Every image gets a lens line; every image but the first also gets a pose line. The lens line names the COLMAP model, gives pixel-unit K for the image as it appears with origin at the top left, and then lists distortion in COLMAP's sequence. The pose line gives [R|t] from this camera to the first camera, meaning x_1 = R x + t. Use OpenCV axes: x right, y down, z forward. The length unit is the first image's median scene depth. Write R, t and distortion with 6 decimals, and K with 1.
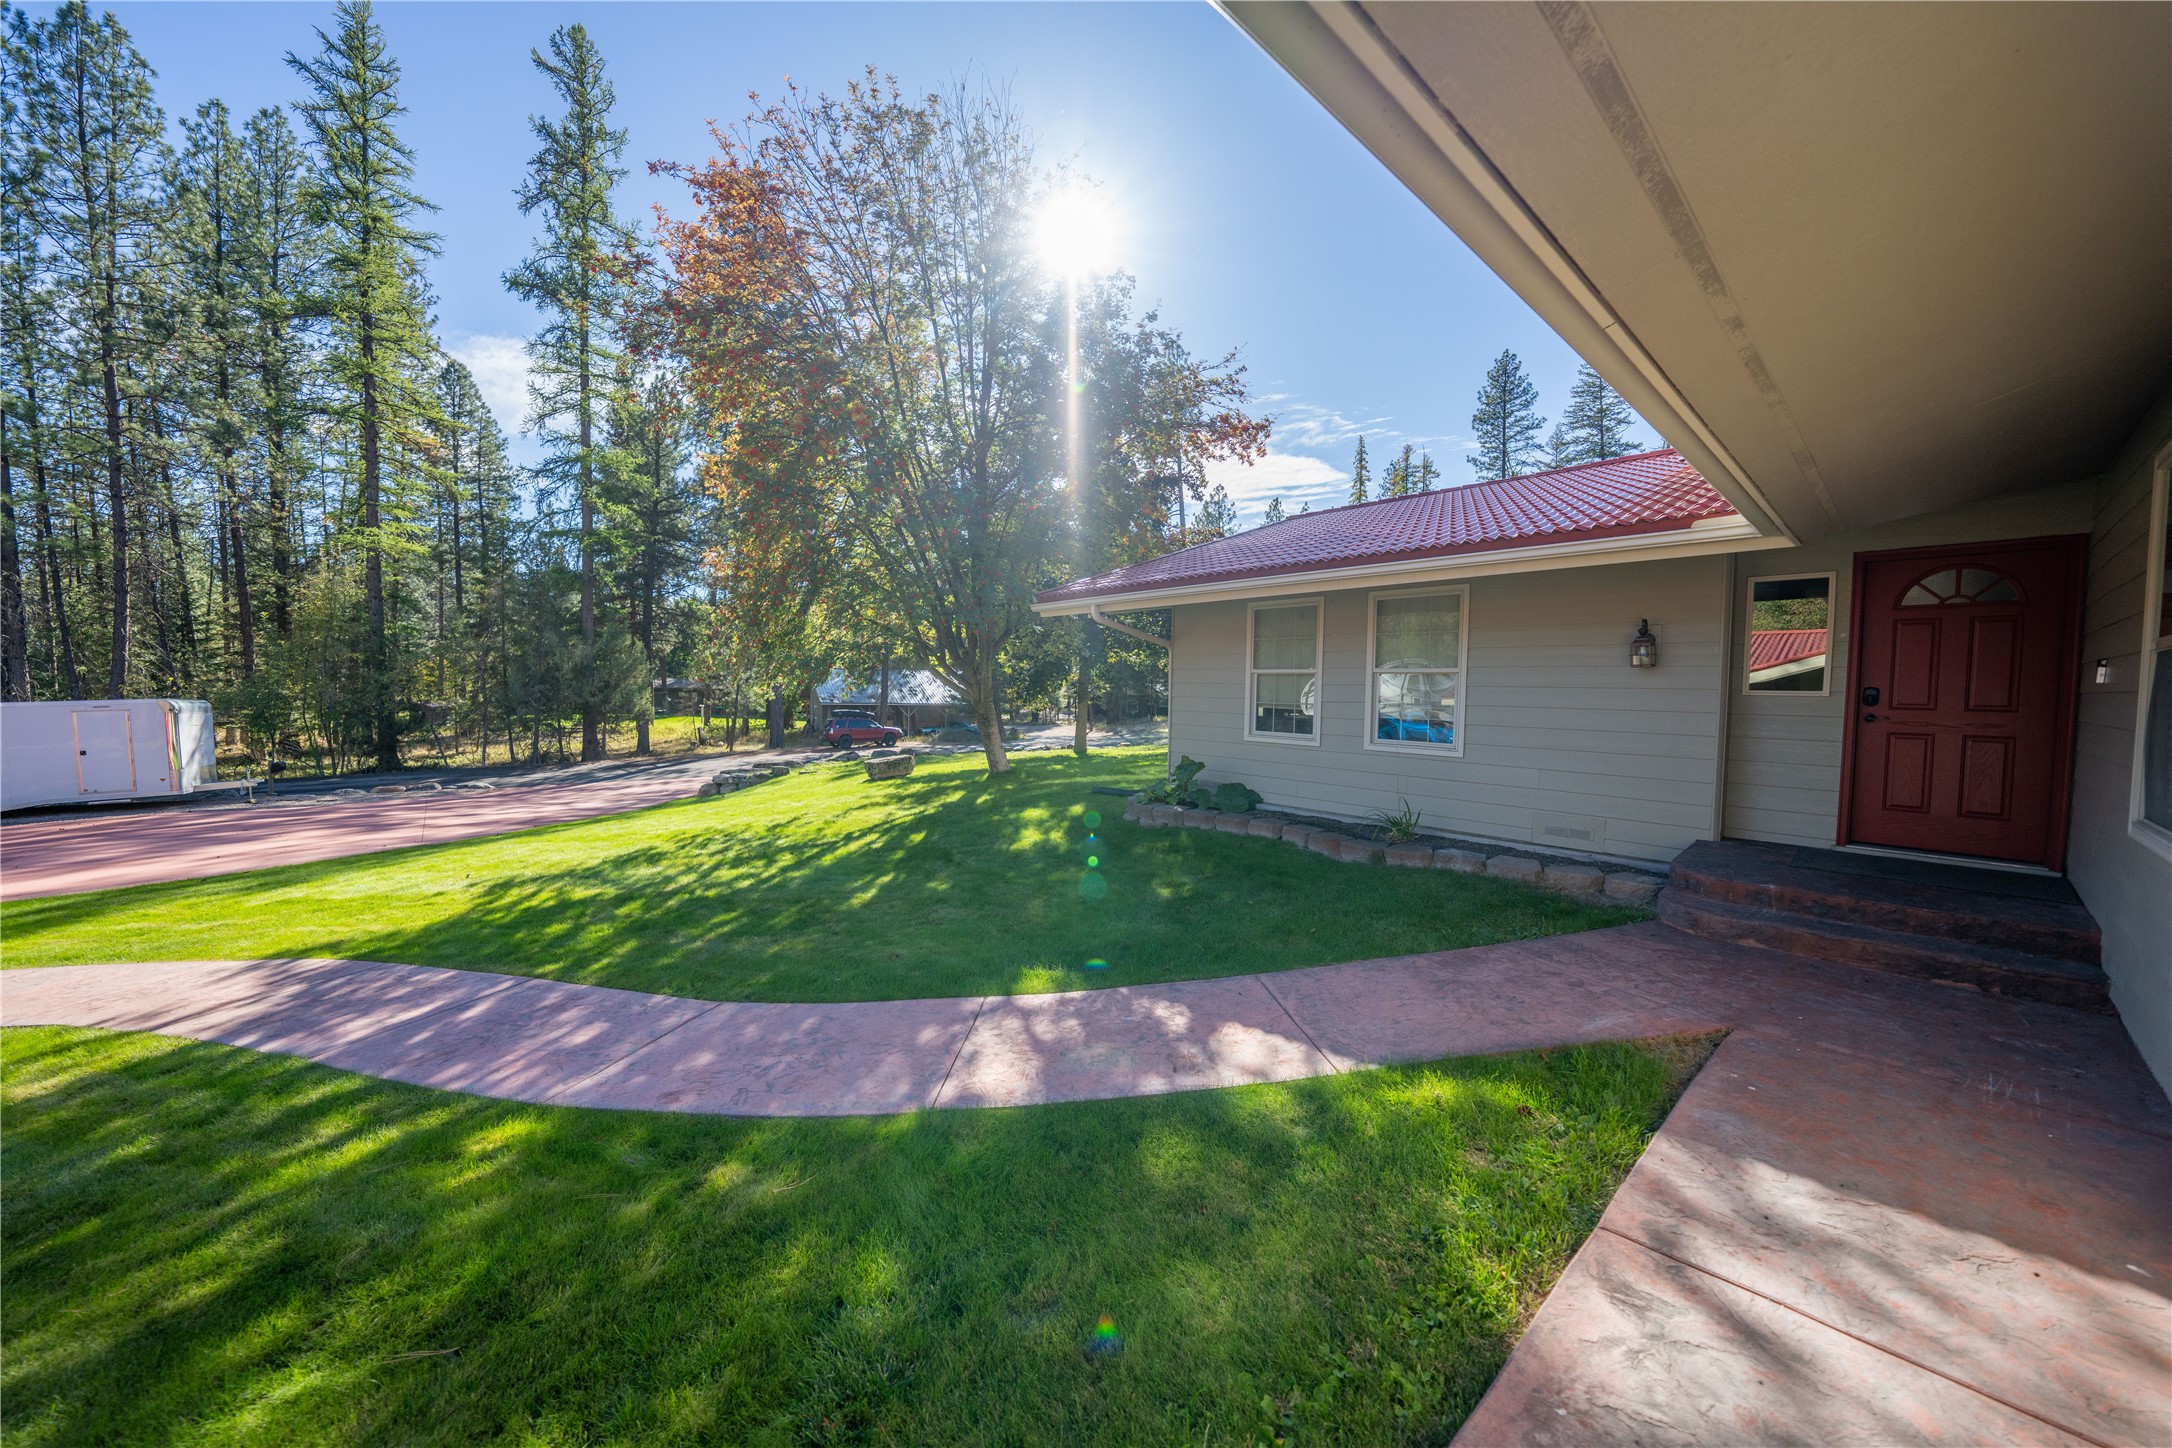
lens RADIAL K [[755.1, 0, 1093.8], [0, 755.1, 713.1], [0, 0, 1]] dist [-0.031123, 0.007513]
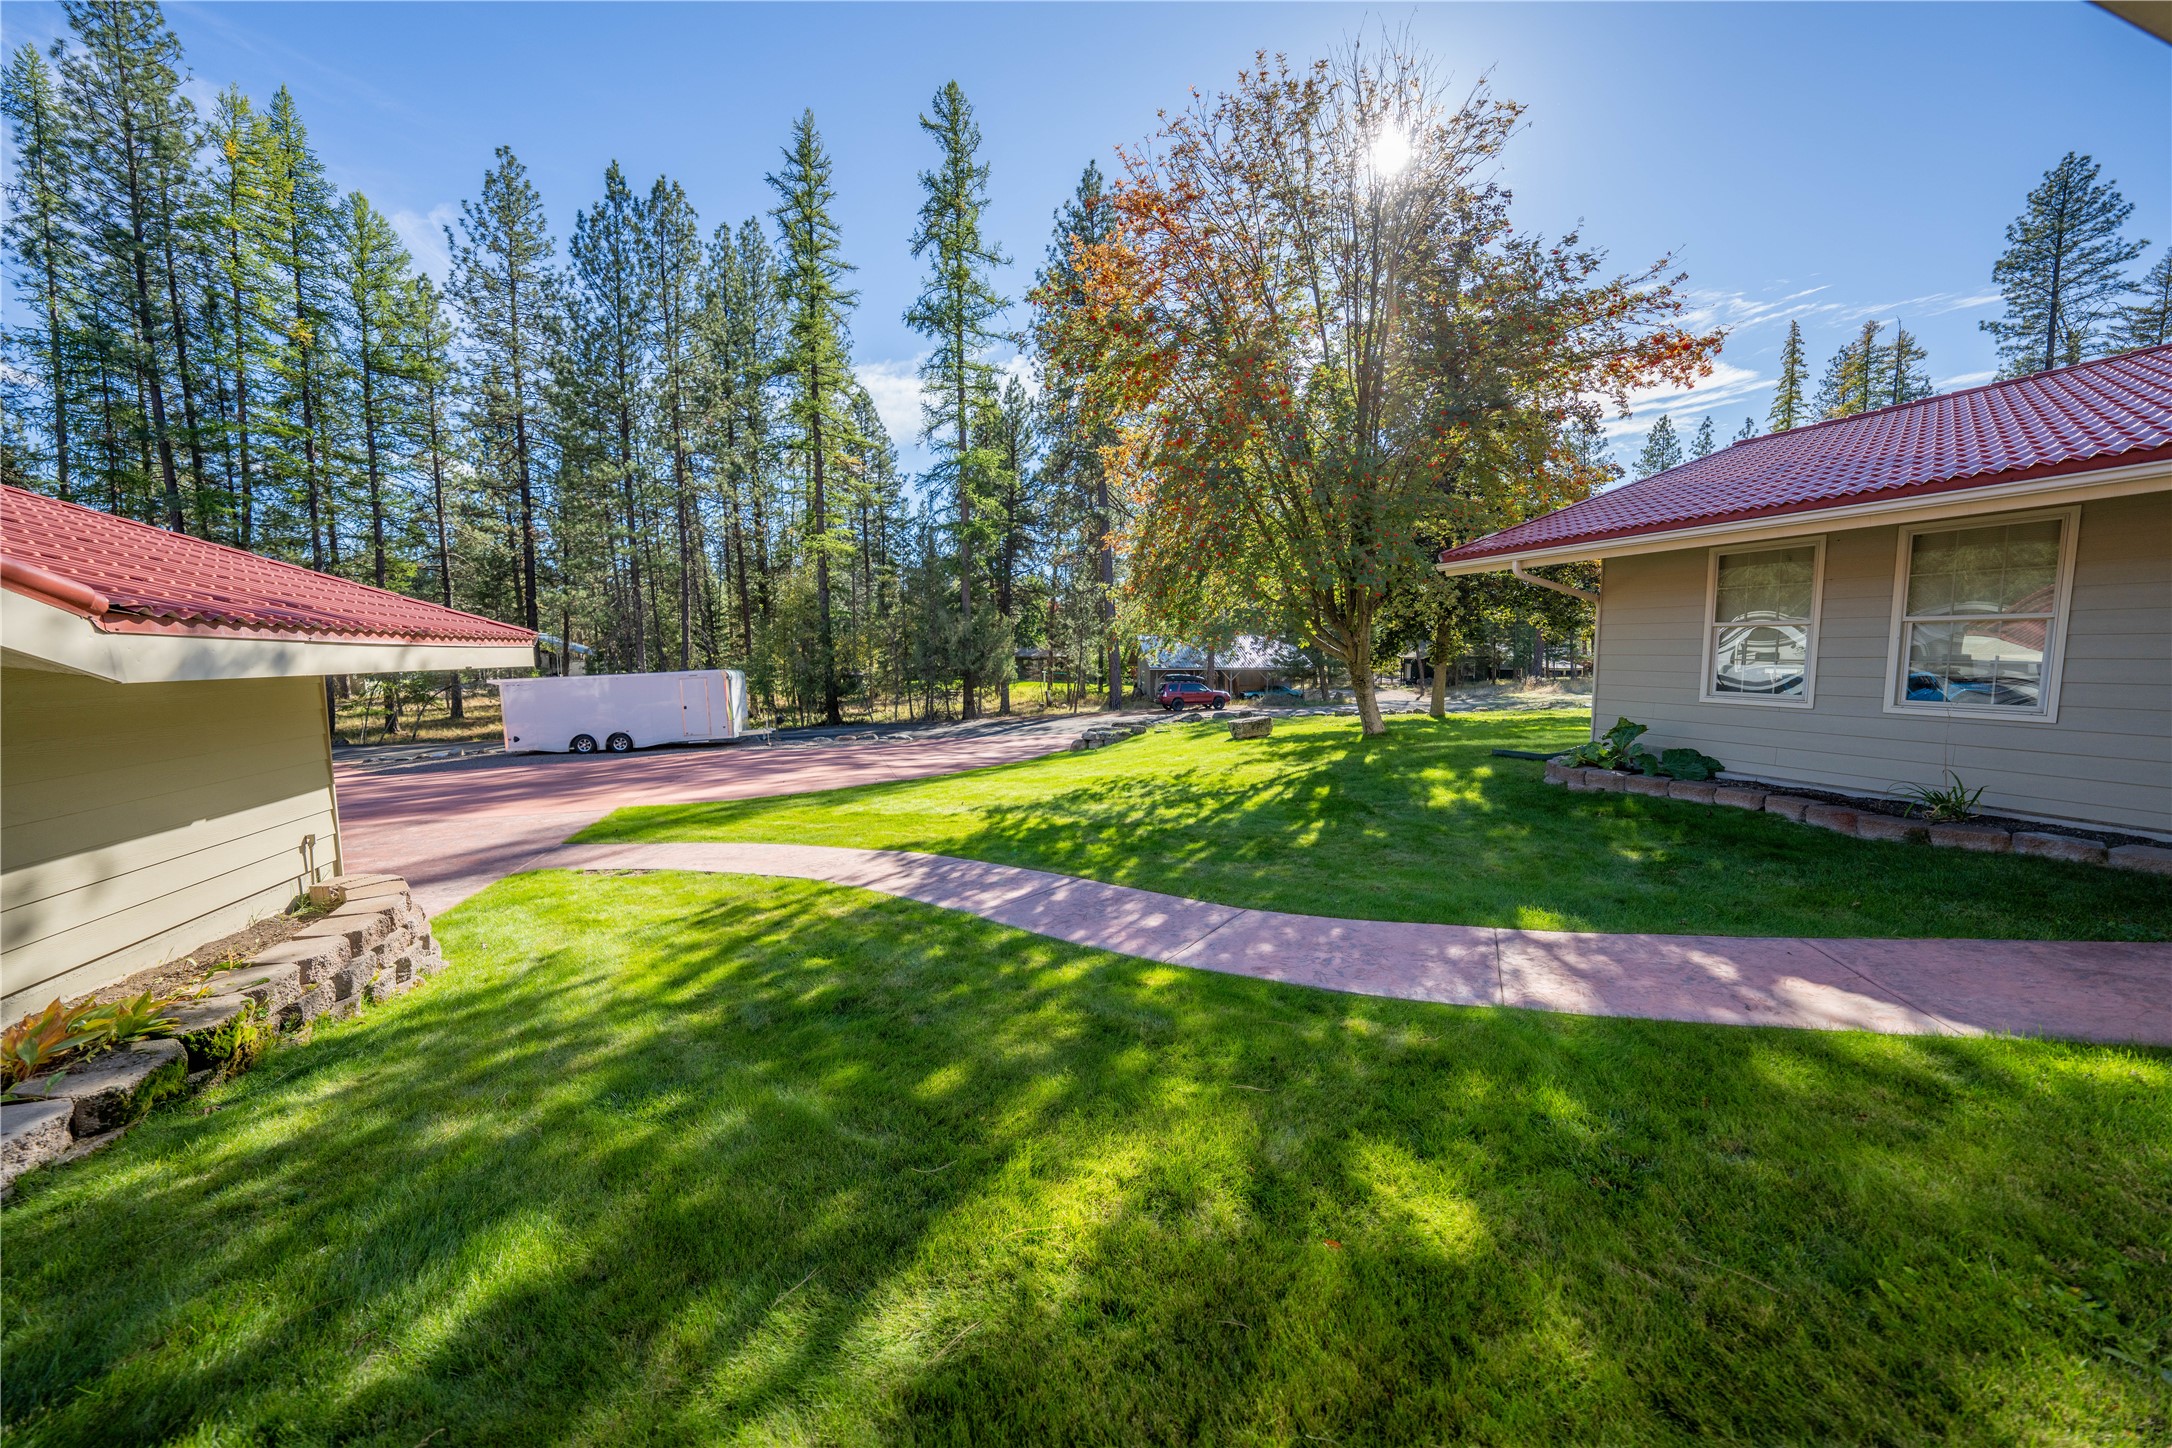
lens RADIAL K [[755.1, 0, 1093.8], [0, 755.1, 713.1], [0, 0, 1]] dist [-0.031123, 0.007513]
pose [[0.920619, 0.012991, -0.390245, -0.078143], [0.005238, 0.998945, 0.045613, 0.003236], [0.390426, -0.044036, 0.919580, -0.065879]]
